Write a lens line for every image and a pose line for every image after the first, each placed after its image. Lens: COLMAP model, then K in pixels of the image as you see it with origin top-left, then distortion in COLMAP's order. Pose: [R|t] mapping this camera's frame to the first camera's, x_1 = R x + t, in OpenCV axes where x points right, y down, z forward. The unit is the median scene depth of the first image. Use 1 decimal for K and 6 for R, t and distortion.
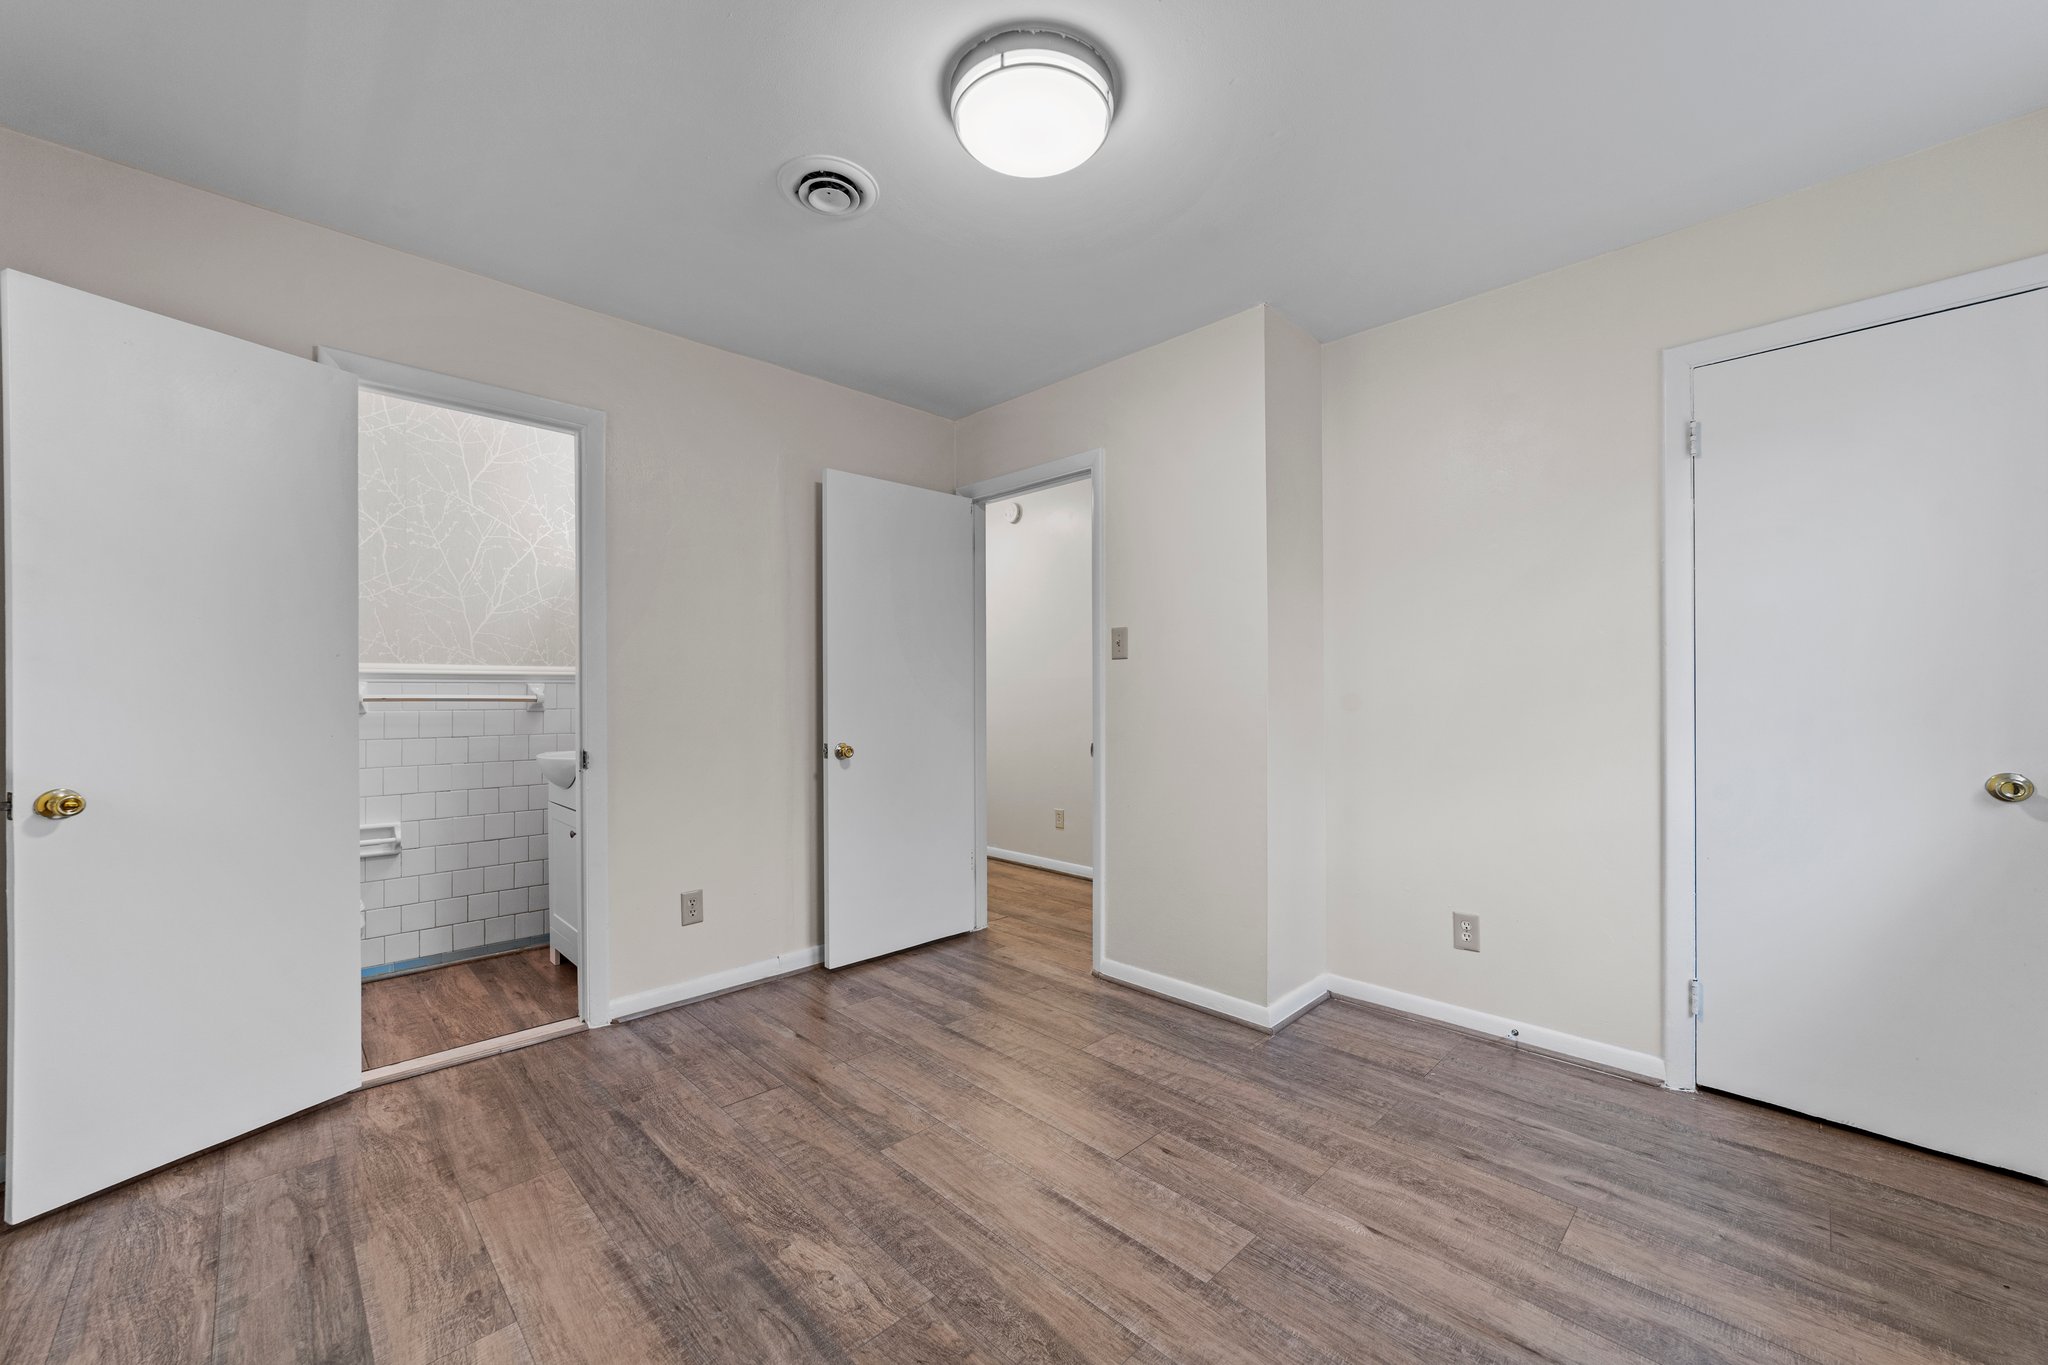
lens RADIAL K [[786.6, 0, 1028.7], [0, 786.6, 690.2], [0, 0, 1]] dist [-0.014526, 0.006668]
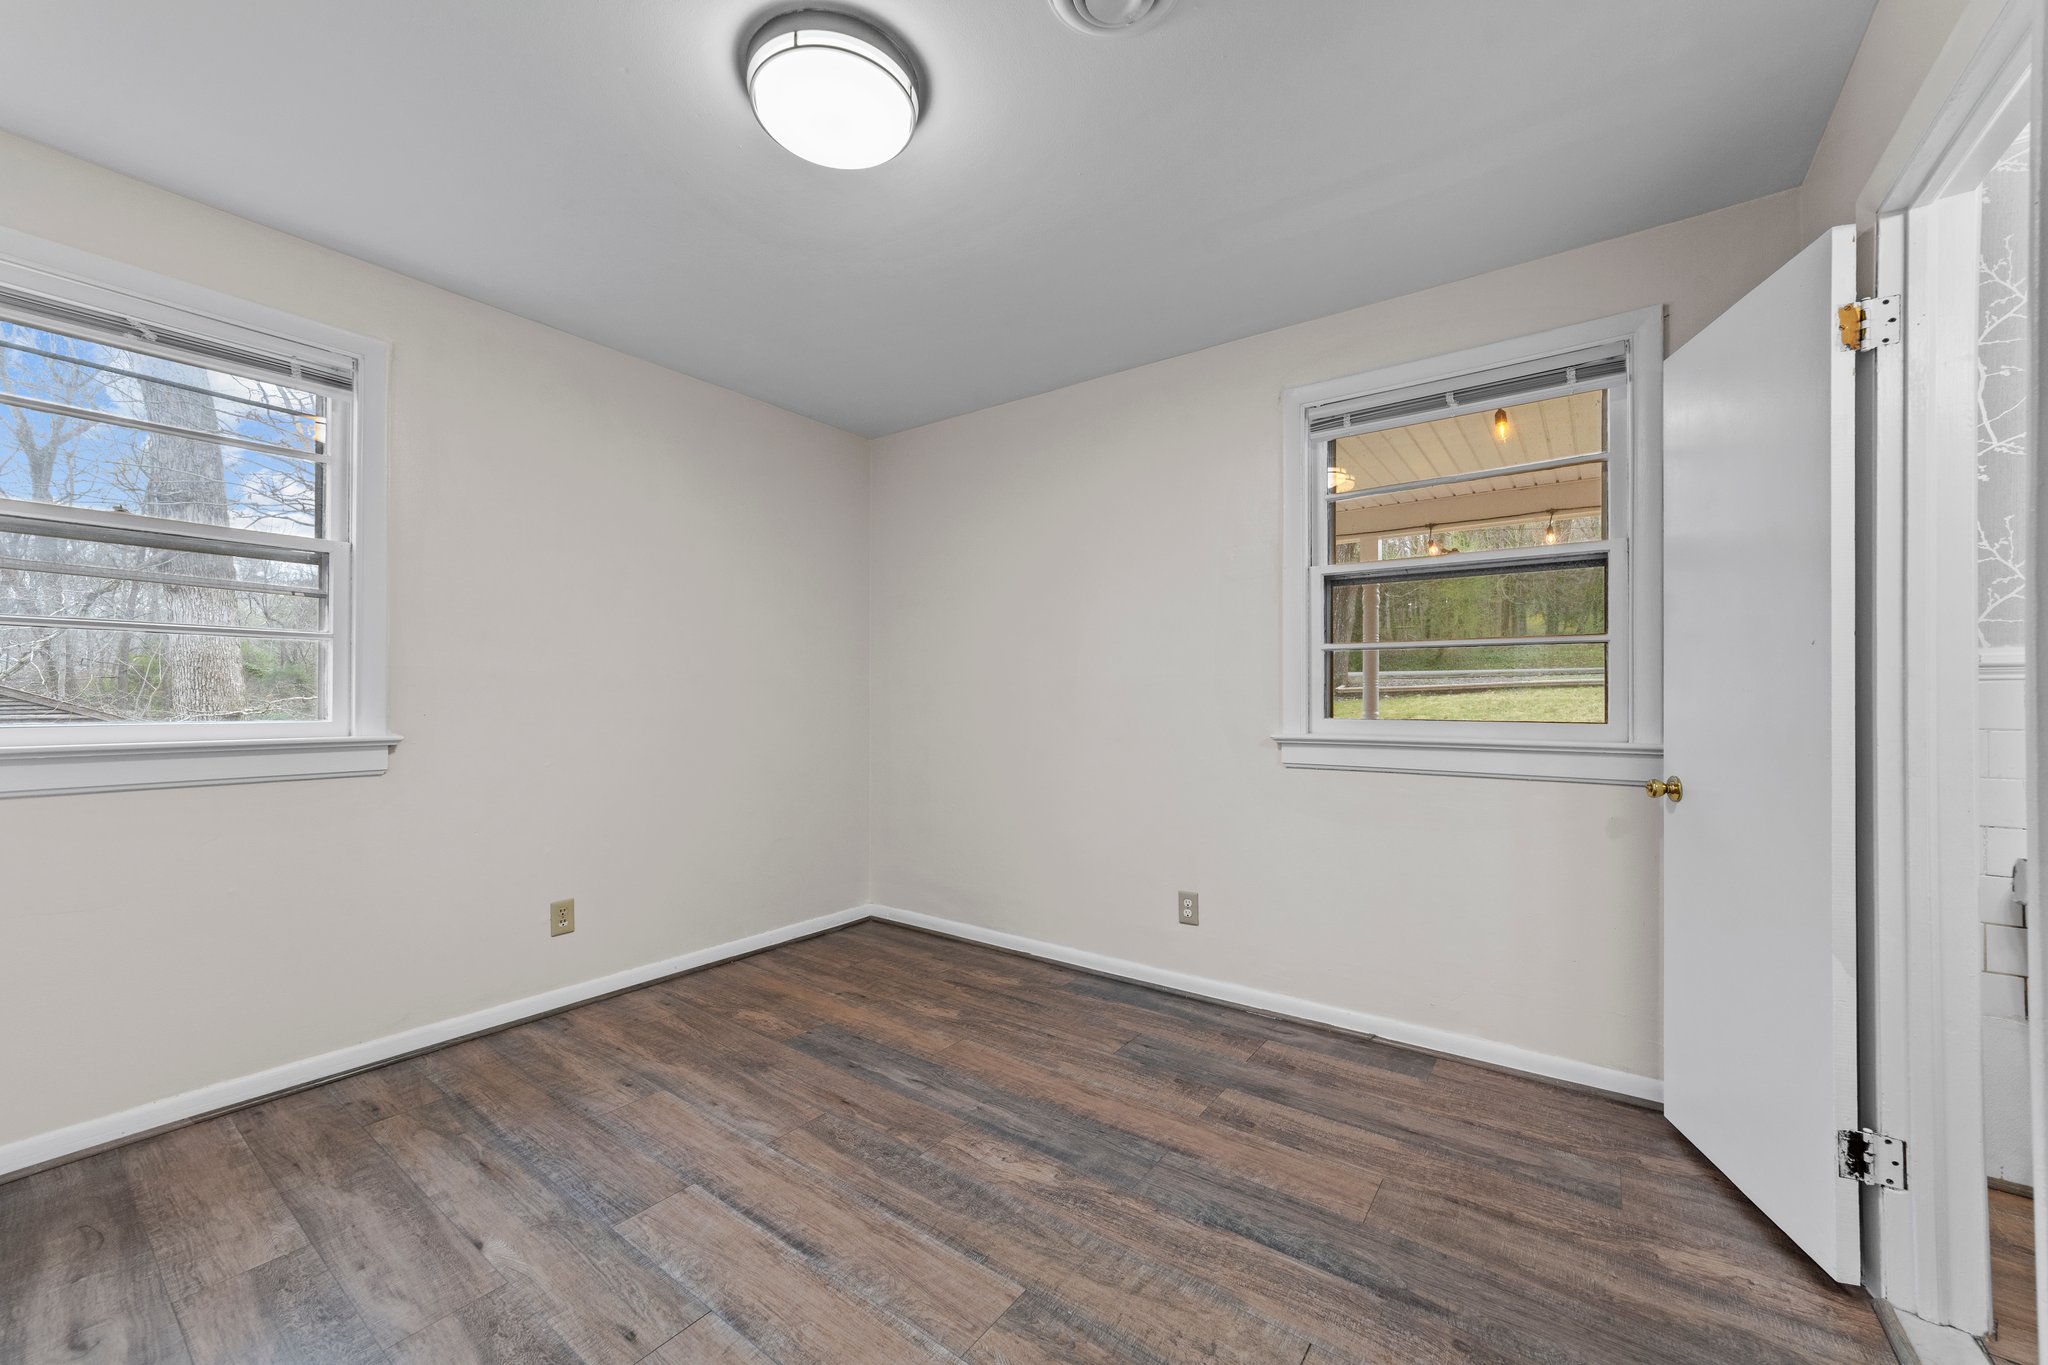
lens RADIAL K [[786.6, 0, 1028.7], [0, 786.6, 690.2], [0, 0, 1]] dist [-0.014526, 0.006668]
pose [[-0.986740, 0.000586, -0.162309, -0.077767], [0.001566, 0.999981, -0.005907, 0.002311], [0.162303, -0.006083, -0.986722, 2.026010]]
